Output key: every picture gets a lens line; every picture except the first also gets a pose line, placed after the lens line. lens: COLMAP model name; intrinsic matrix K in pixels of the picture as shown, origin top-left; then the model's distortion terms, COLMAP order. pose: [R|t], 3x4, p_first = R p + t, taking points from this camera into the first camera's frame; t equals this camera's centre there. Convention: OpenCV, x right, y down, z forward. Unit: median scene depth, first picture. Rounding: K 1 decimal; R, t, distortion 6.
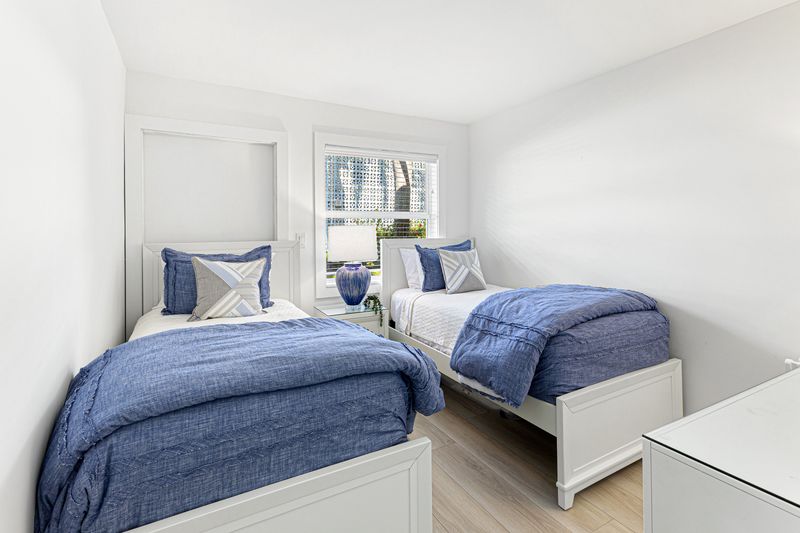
lens RADIAL K [[344.4, 0, 398.5], [0, 344.4, 223.1], [0, 0, 1]] dist [0.000162, -0.000026]
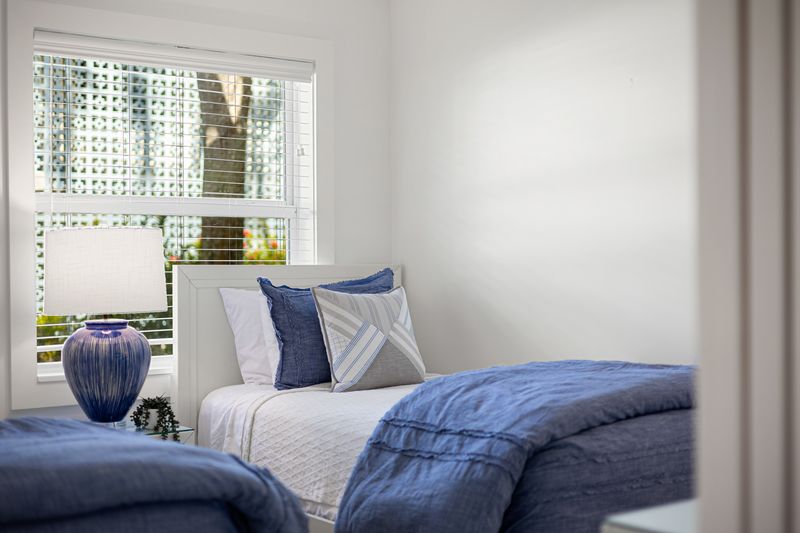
lens RADIAL K [[1126.1, 0, 400.0], [0, 1126.1, 266.5], [0, 0, 1]] dist [-0.001919, 0.020962]
pose [[0.985244, 0.000473, 0.171155, -0.020470], [-0.001816, 0.999969, 0.007693, 0.049274], [-0.171146, -0.007890, 0.985214, -0.469649]]
